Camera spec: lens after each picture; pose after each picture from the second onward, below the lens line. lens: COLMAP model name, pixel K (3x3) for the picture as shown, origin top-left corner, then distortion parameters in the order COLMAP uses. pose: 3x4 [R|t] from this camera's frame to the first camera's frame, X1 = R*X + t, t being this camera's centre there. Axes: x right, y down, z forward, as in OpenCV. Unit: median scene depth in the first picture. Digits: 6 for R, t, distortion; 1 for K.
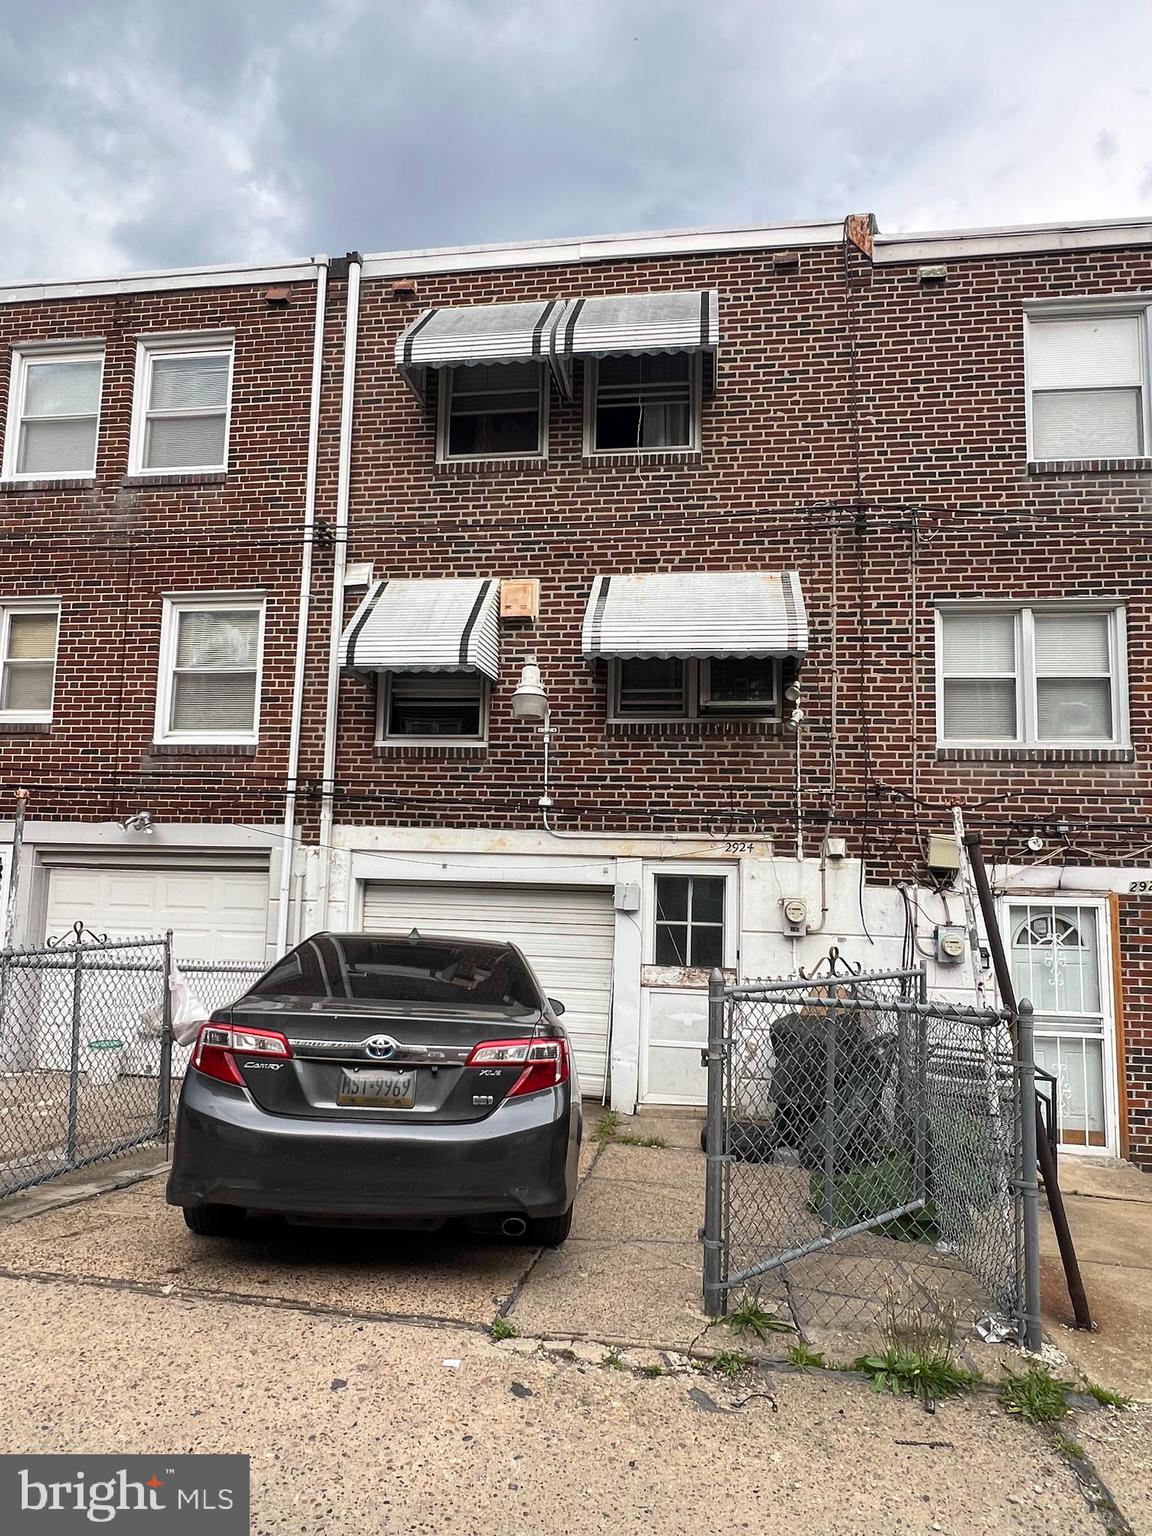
lens RADIAL K [[914.4, 0, 575.6], [0, 914.4, 764.3], [0, 0, 1]] dist [0.001354, -0.000407]
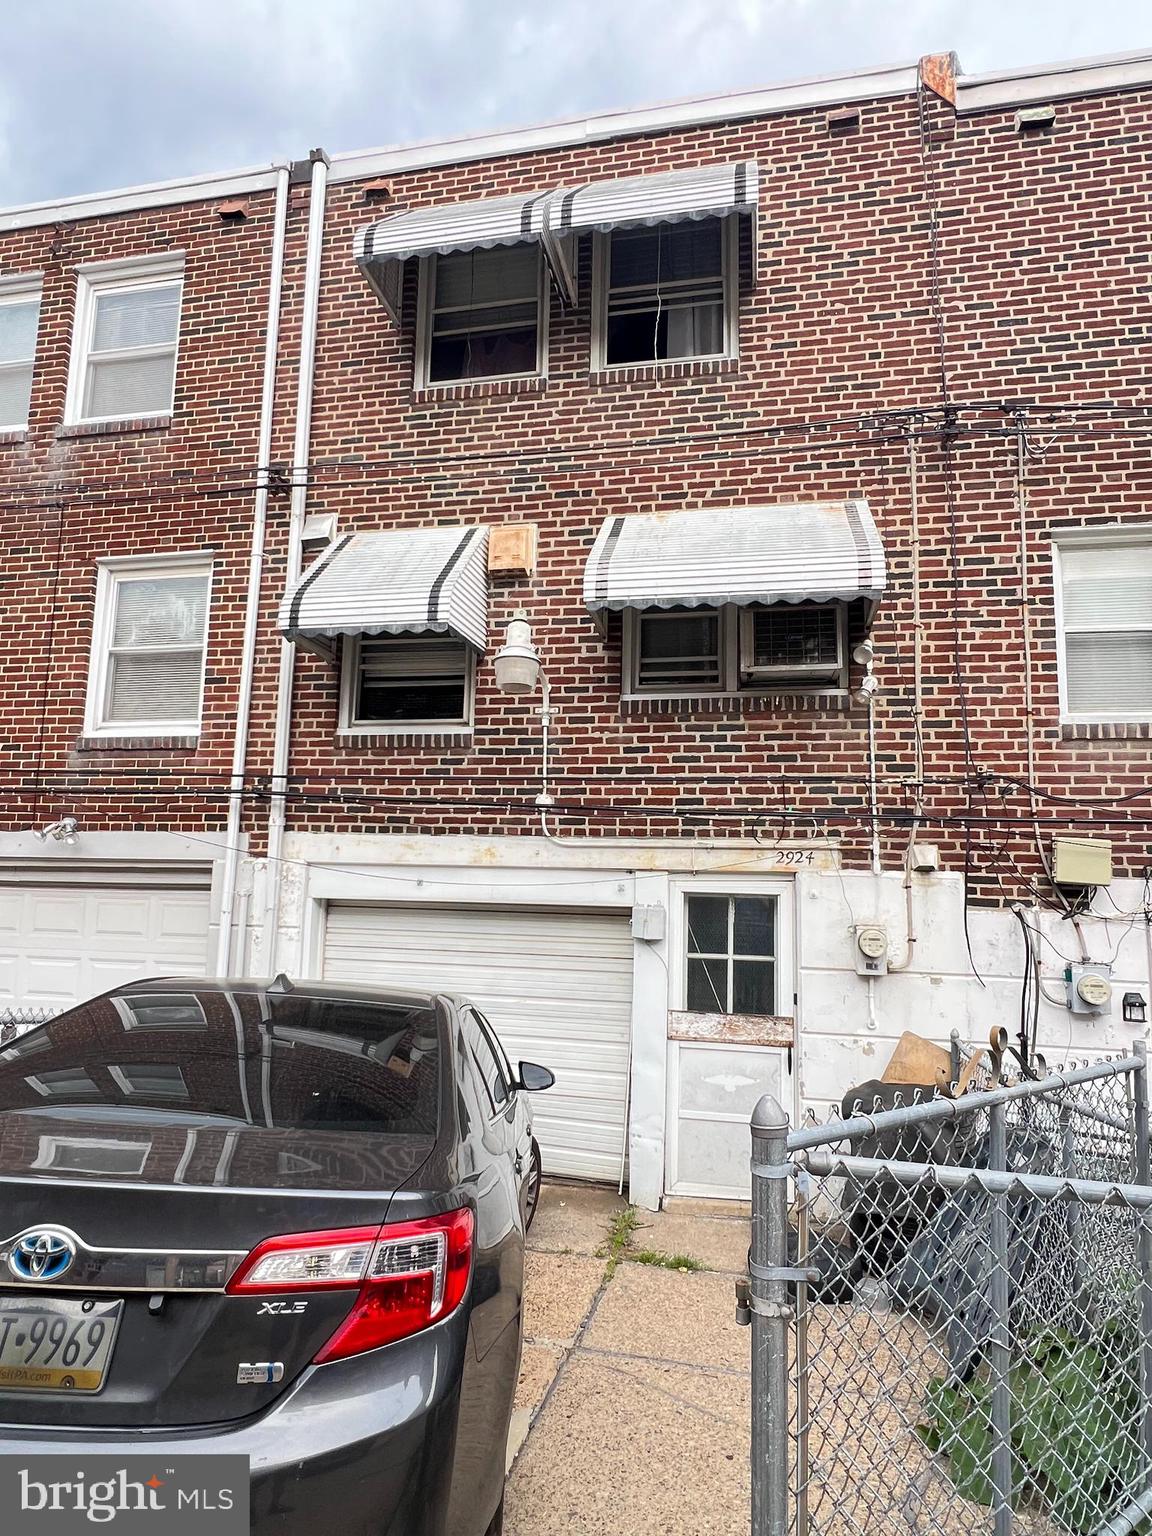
lens RADIAL K [[879.4, 0, 570.8], [0, 879.4, 766.9], [0, 0, 1]] dist [-0.002534, 0.000953]
pose [[0.997968, -0.009141, -0.063055, 0.037891], [0.007456, 0.999610, -0.026909, 0.032557], [0.063276, 0.026384, 0.997647, 0.245255]]
